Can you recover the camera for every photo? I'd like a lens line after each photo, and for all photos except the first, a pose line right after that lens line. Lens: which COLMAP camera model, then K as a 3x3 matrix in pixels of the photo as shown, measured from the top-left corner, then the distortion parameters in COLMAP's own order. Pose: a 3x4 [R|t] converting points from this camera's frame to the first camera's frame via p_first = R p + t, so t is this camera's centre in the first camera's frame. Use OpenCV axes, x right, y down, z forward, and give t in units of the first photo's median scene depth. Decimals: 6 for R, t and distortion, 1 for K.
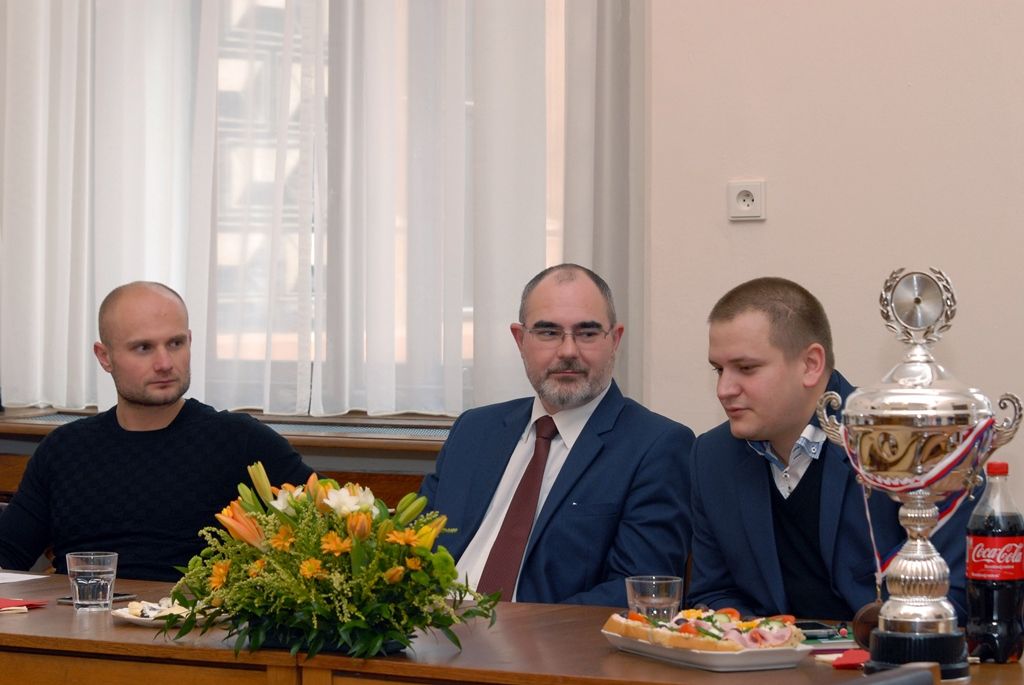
lens RADIAL K [[3727.7, 0, 512.0], [0, 3727.7, 342.5], [0, 0, 1]] dist [-0.077528, -4.031721]
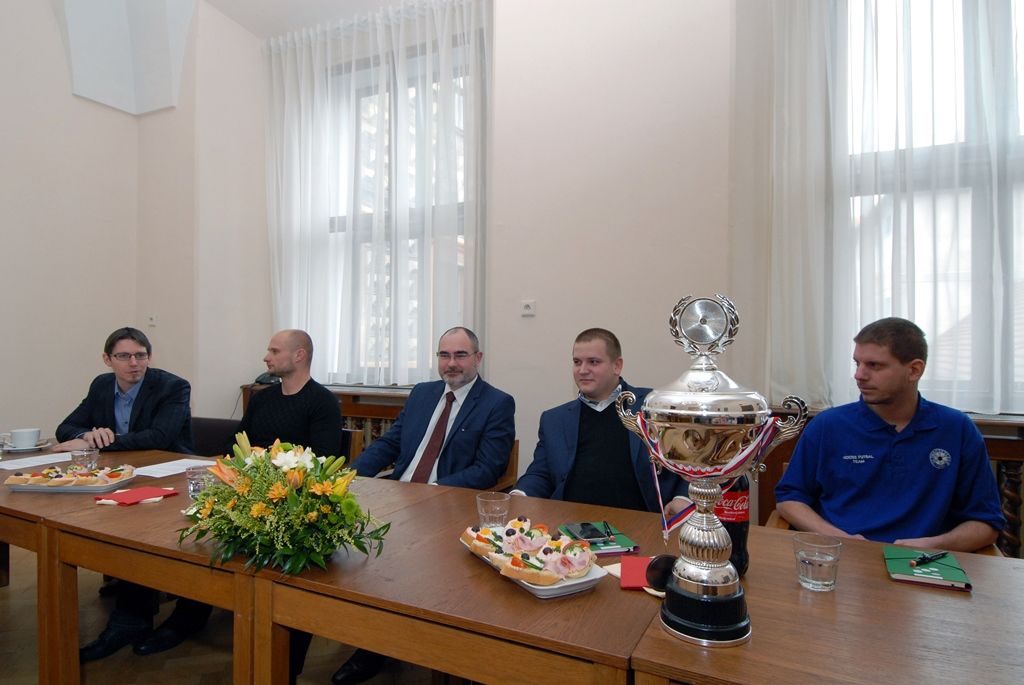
lens RADIAL K [[592.1, 0, 512.0], [0, 592.1, 342.5], [0, 0, 1]] dist [0.046285, -0.000125]
pose [[0.997507, 0.006617, 0.070254, 0.028254], [-0.003946, 0.999266, -0.038096, 0.003835], [-0.070454, 0.037724, 0.996801, 0.759833]]
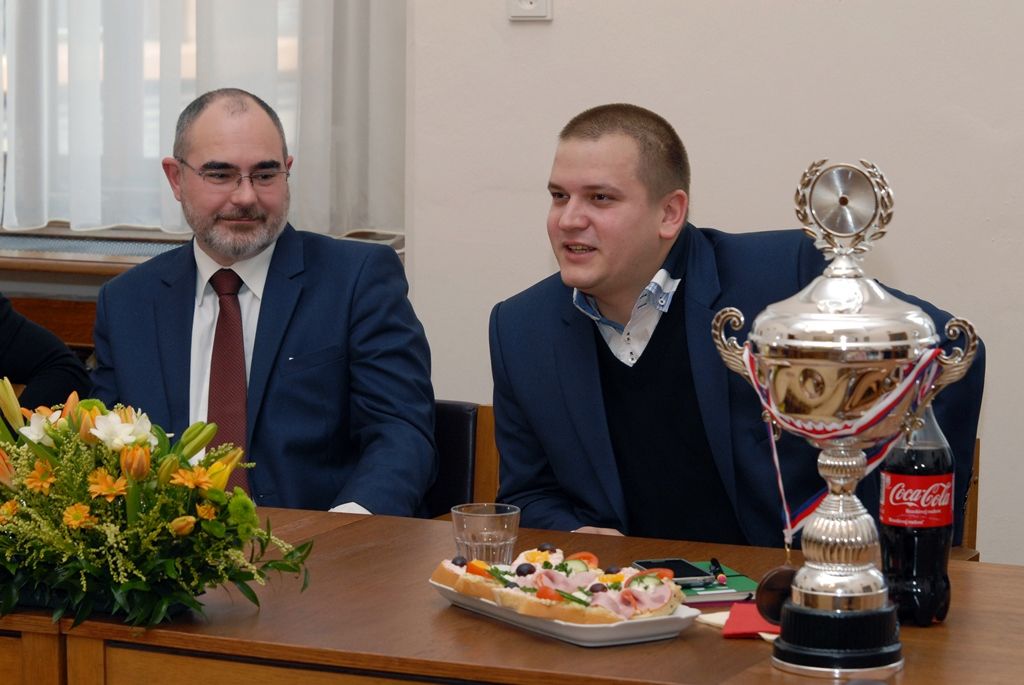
lens RADIAL K [[3727.7, 0, 512.0], [0, 3727.7, 342.5], [0, 0, 1]] dist [-0.077528, -4.031721]
pose [[0.993501, -0.009278, 0.113448, -0.051655], [-0.001648, 0.995395, 0.095840, -0.054767], [-0.113815, -0.095404, 0.988911, 0.194788]]
